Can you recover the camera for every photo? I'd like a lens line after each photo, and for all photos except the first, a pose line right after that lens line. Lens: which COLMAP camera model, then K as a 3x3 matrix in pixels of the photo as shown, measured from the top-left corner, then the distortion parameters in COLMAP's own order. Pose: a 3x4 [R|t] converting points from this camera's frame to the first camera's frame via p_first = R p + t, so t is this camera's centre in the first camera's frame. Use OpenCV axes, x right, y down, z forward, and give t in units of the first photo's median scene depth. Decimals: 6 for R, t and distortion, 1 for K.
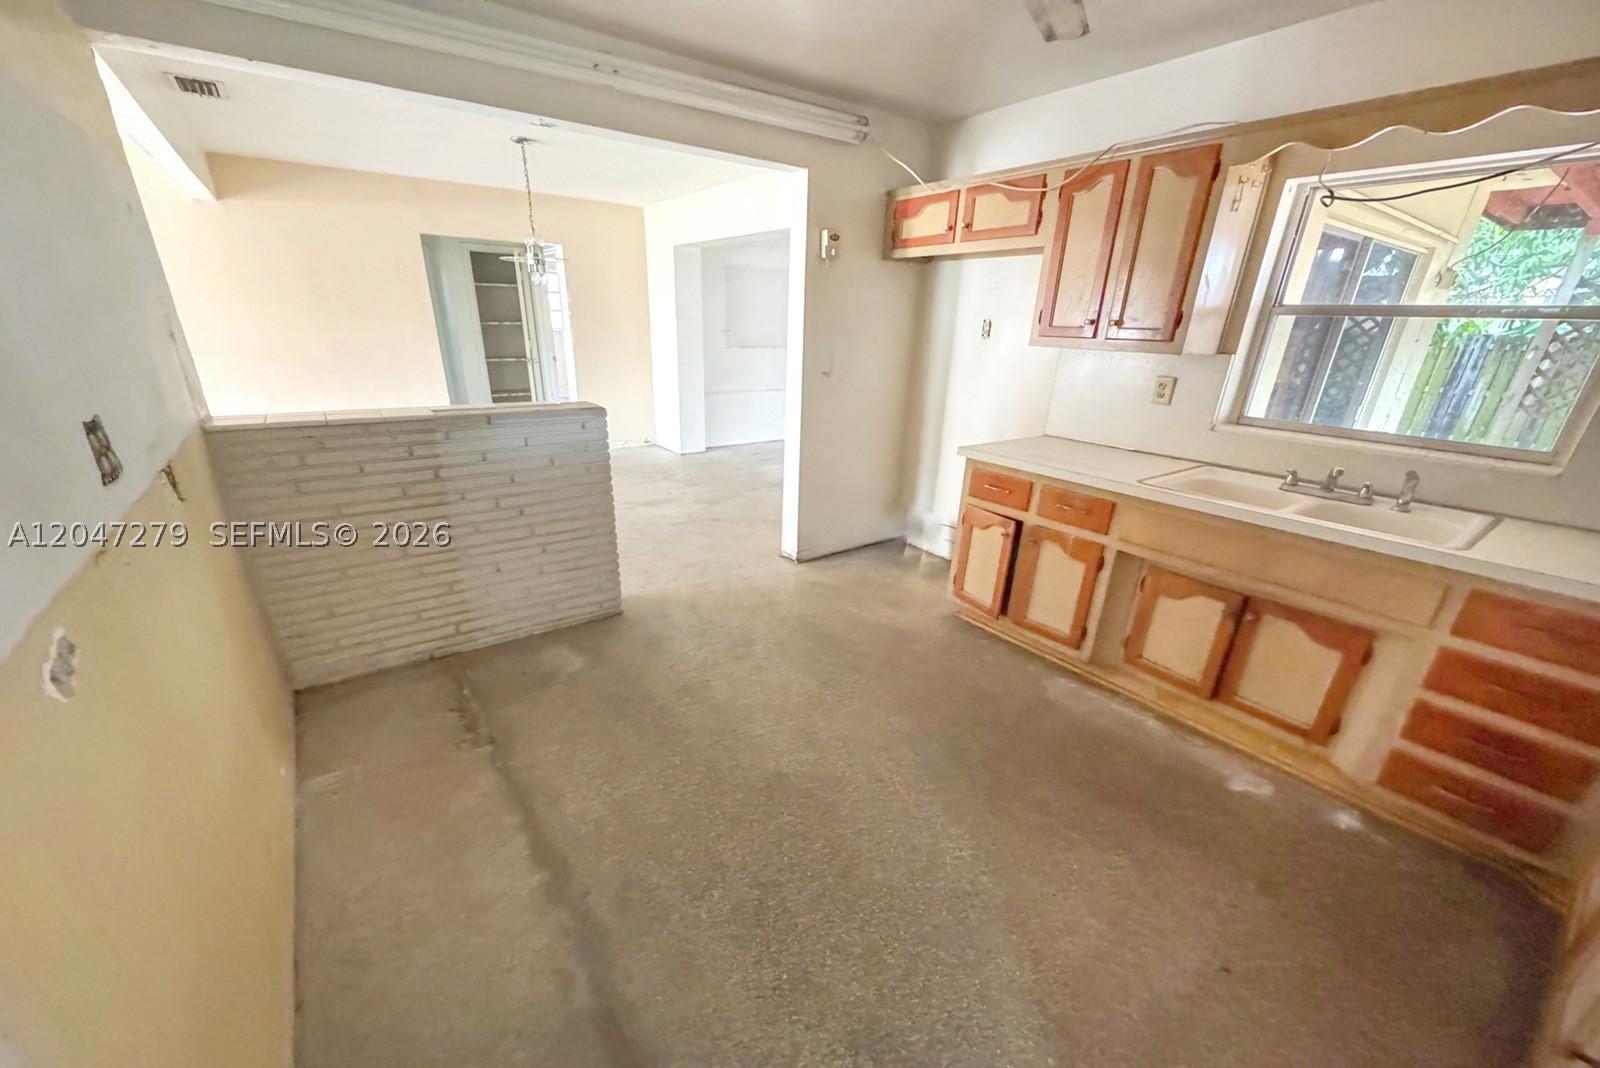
lens RADIAL K [[626.1, 0, 795.0], [0, 626.1, 580.9], [0, 0, 1]] dist [-0.009038, 0.000330]
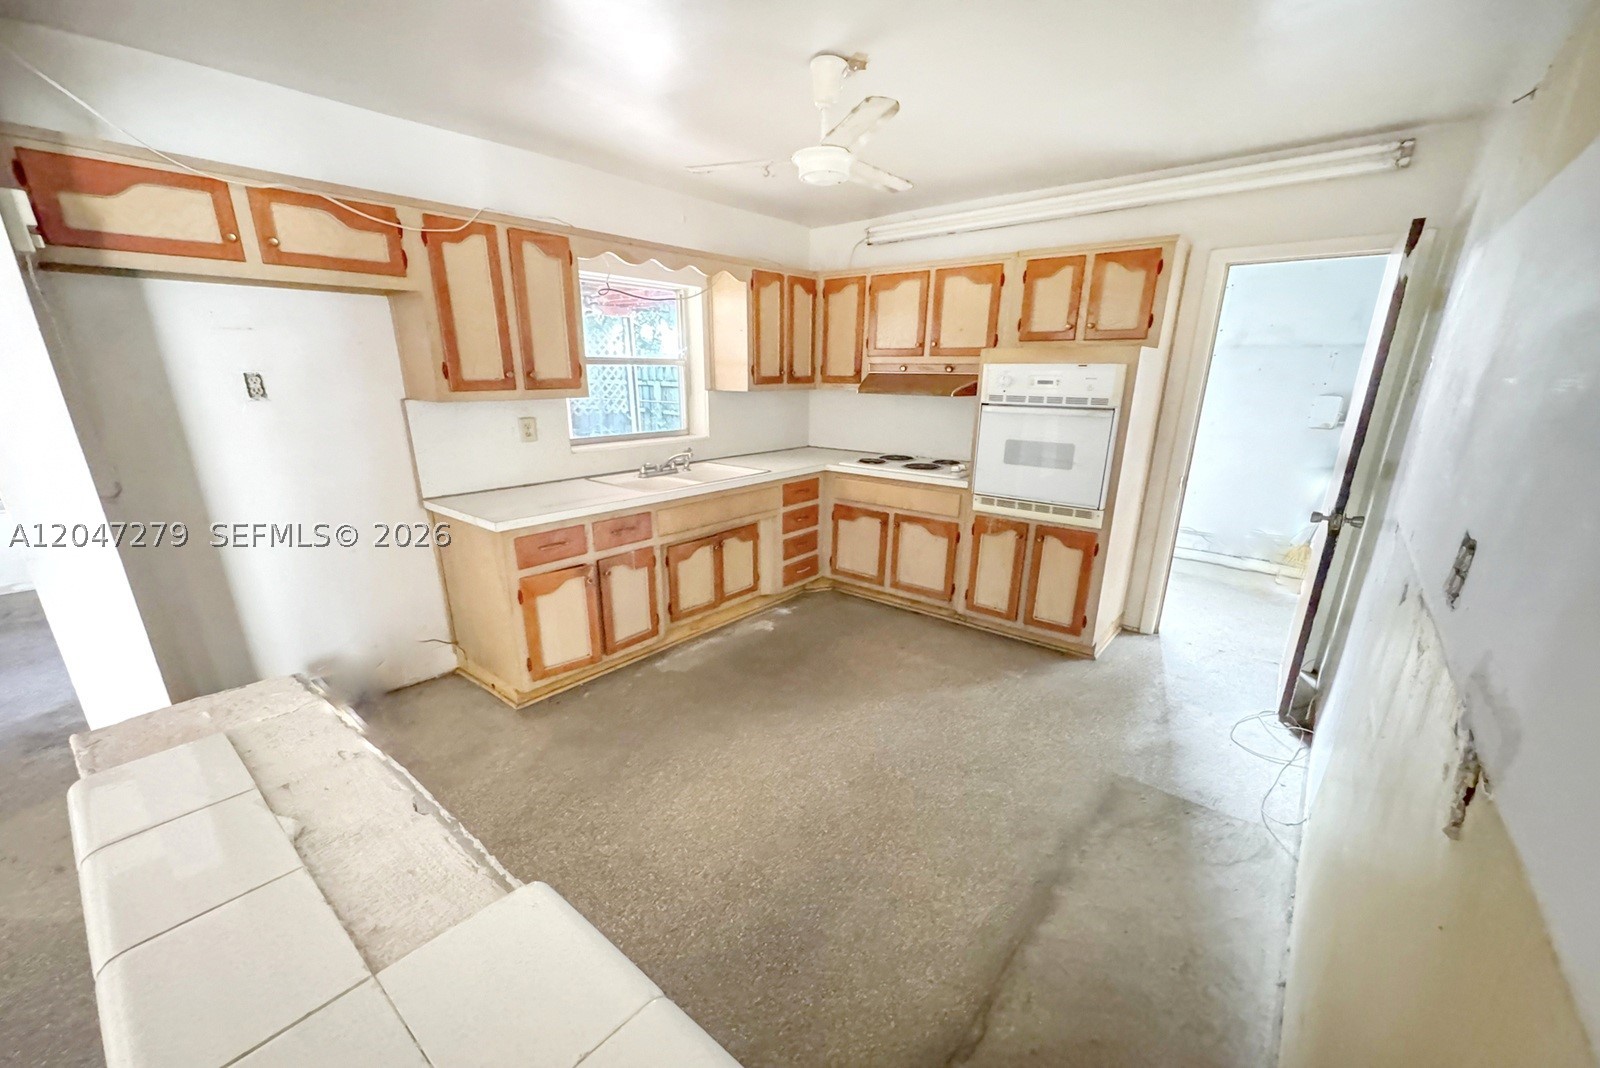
lens RADIAL K [[634.3, 0, 803.3], [0, 634.3, 572.1], [0, 0, 1]] dist [0.000168, -0.000077]
pose [[-0.255456, -0.320171, 0.912268, -0.775433], [0.361665, 0.843424, 0.397284, -0.414412], [-0.896627, 0.431424, -0.099663, 0.880655]]
